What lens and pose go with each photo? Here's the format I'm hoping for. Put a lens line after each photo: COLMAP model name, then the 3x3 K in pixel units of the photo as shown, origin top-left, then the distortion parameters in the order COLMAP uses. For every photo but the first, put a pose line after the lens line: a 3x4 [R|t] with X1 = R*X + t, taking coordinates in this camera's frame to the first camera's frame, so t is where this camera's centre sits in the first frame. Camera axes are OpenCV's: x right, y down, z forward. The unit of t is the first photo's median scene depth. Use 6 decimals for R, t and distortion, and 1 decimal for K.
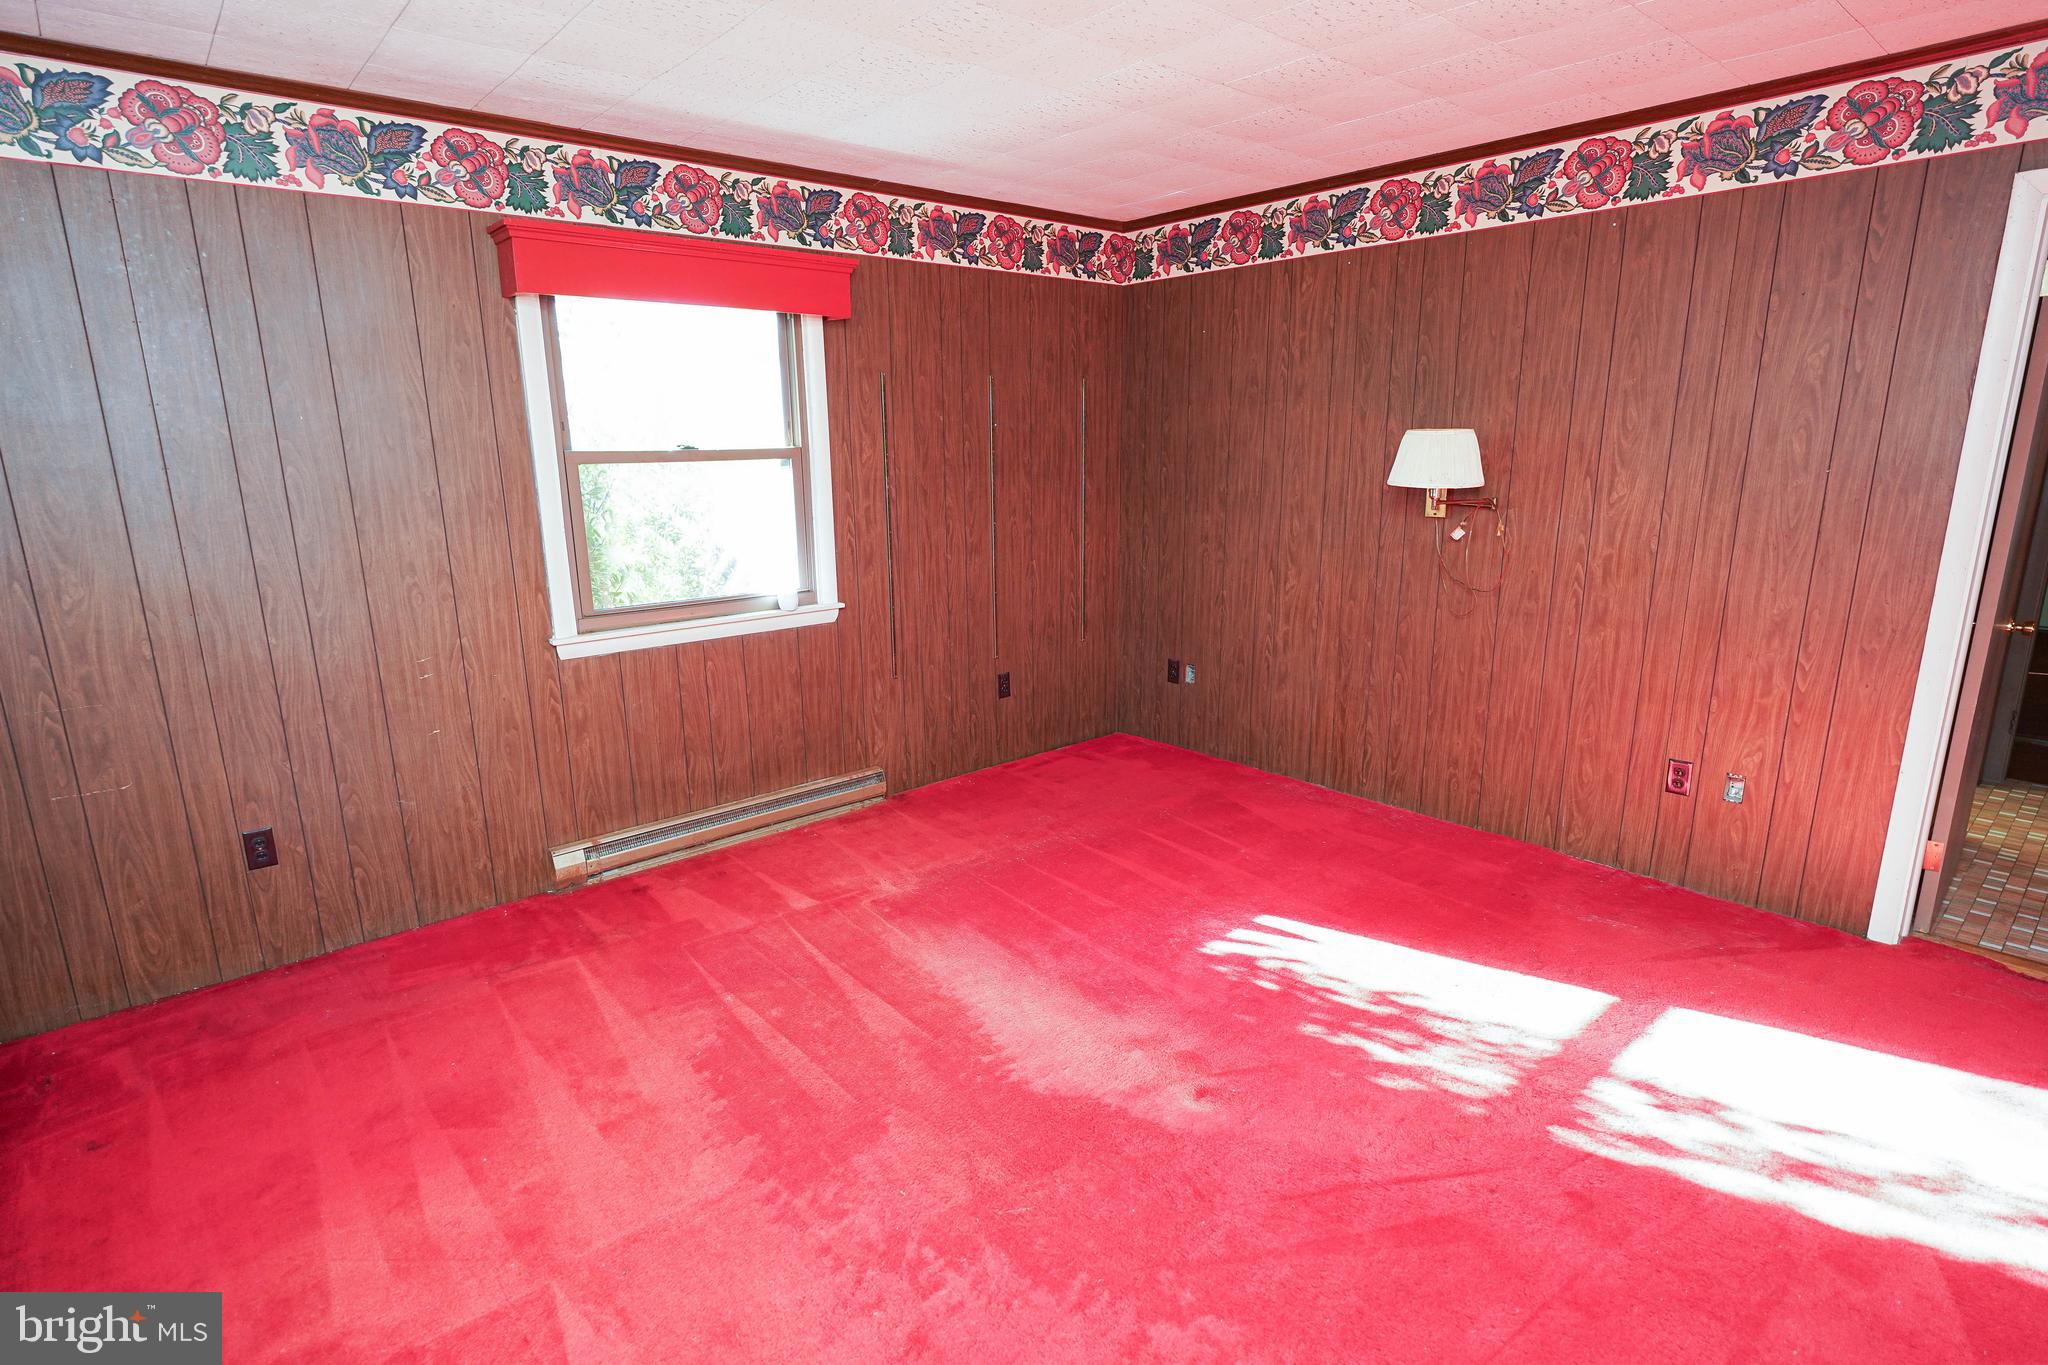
lens RADIAL K [[1000.5, 0, 1024.0], [0, 1000.5, 682.5], [0, 0, 1]] dist [-0.016398, 0.000202]
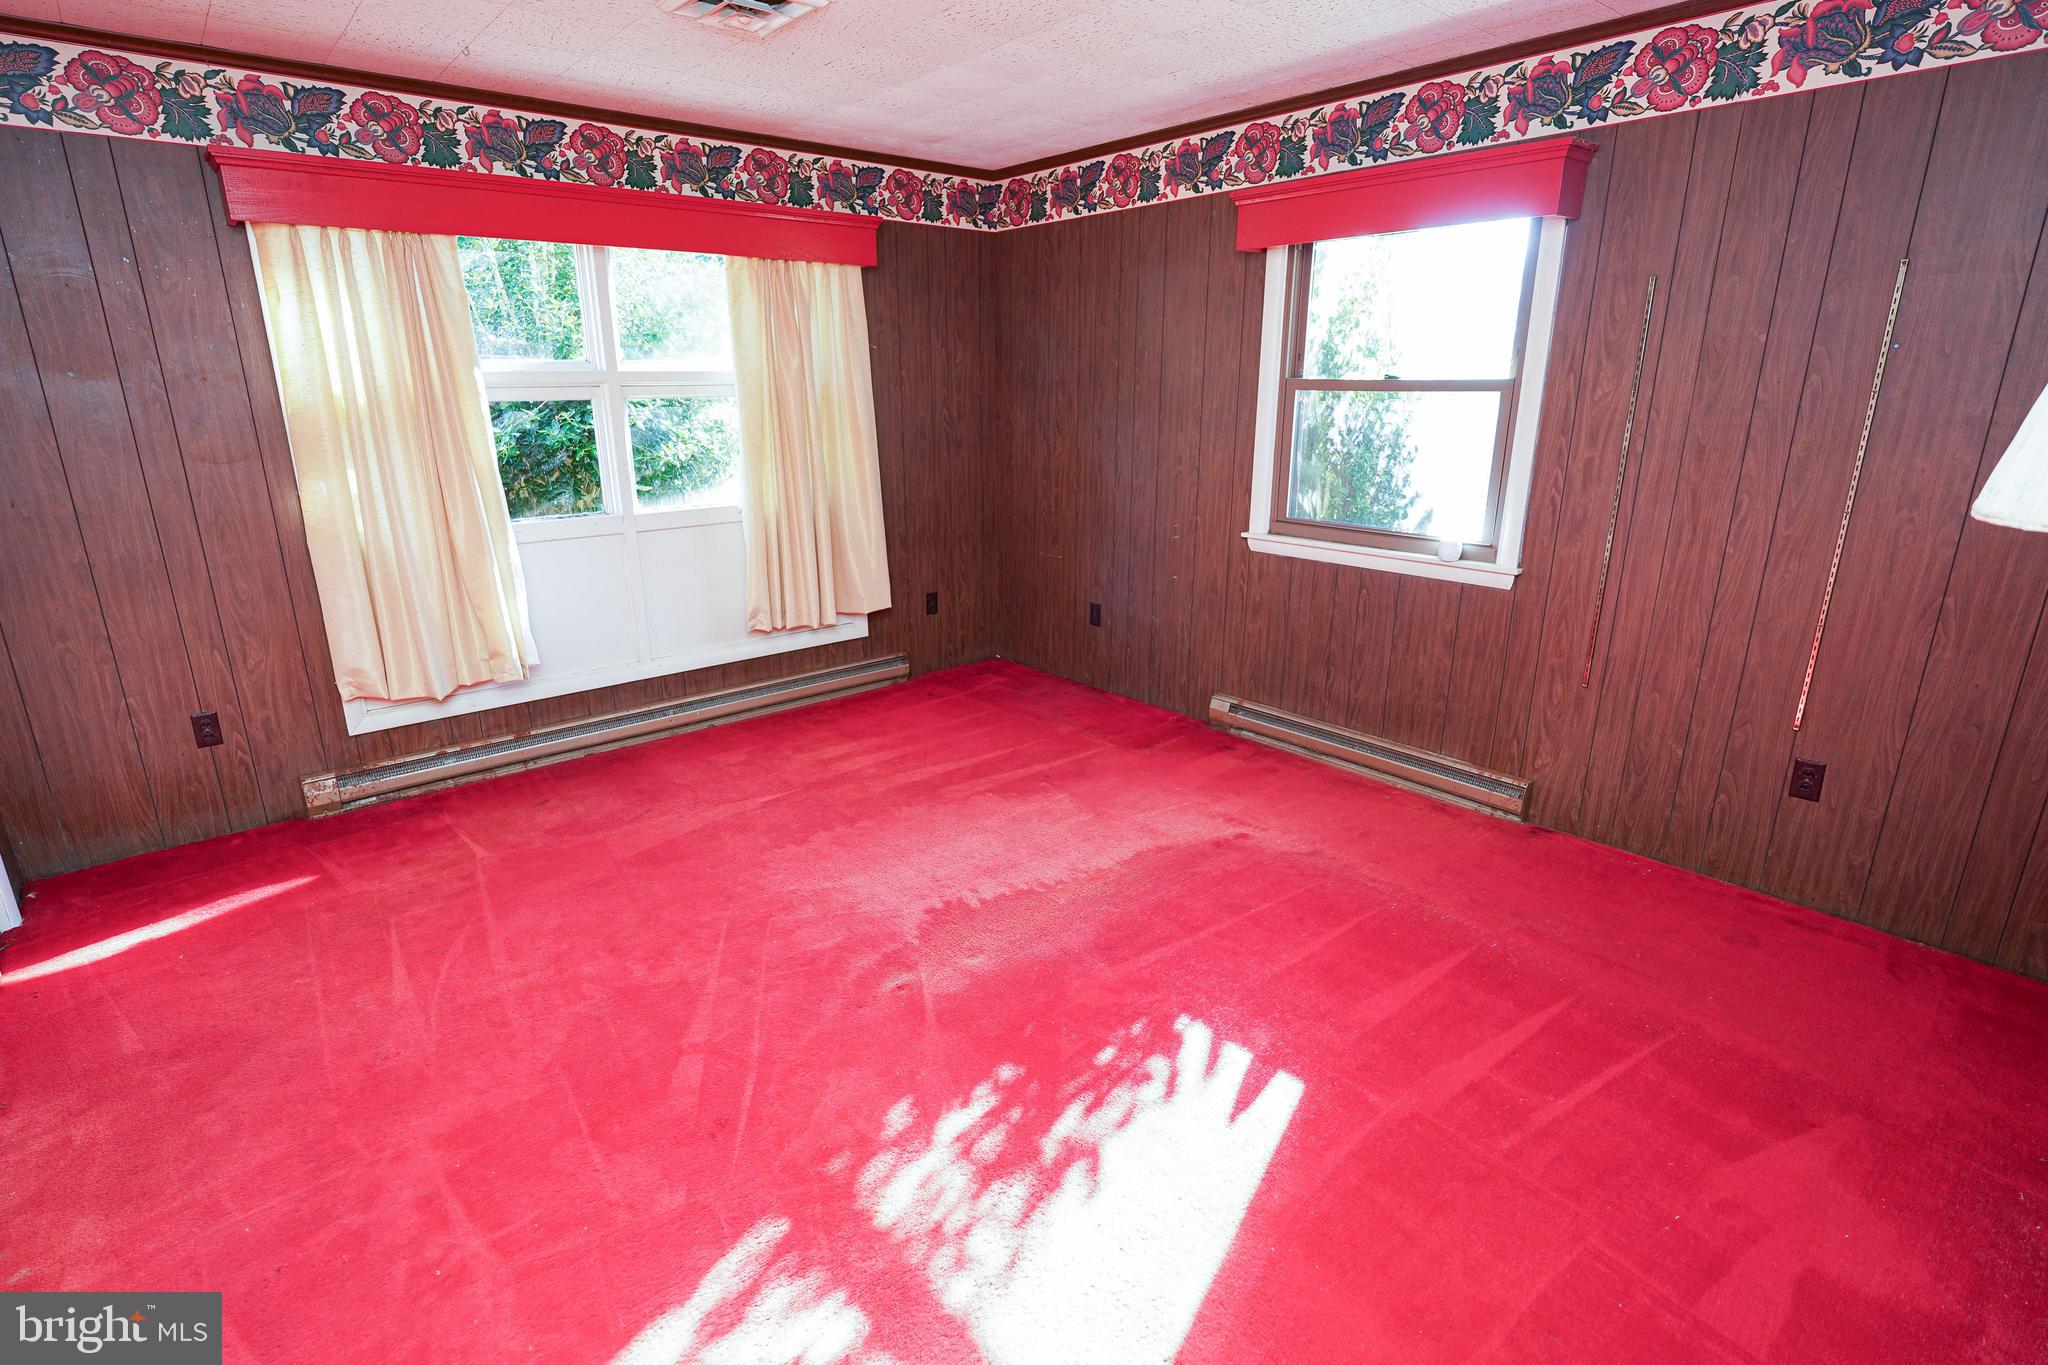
lens RADIAL K [[1014.1, 0, 1024.0], [0, 1014.1, 682.5], [0, 0, 1]] dist [0.001365, -0.000150]
pose [[-0.003456, 0.298733, -0.954330, 0.776551], [-0.235032, 0.927360, 0.291142, -0.168449], [0.971981, 0.225305, 0.067007, 0.668768]]
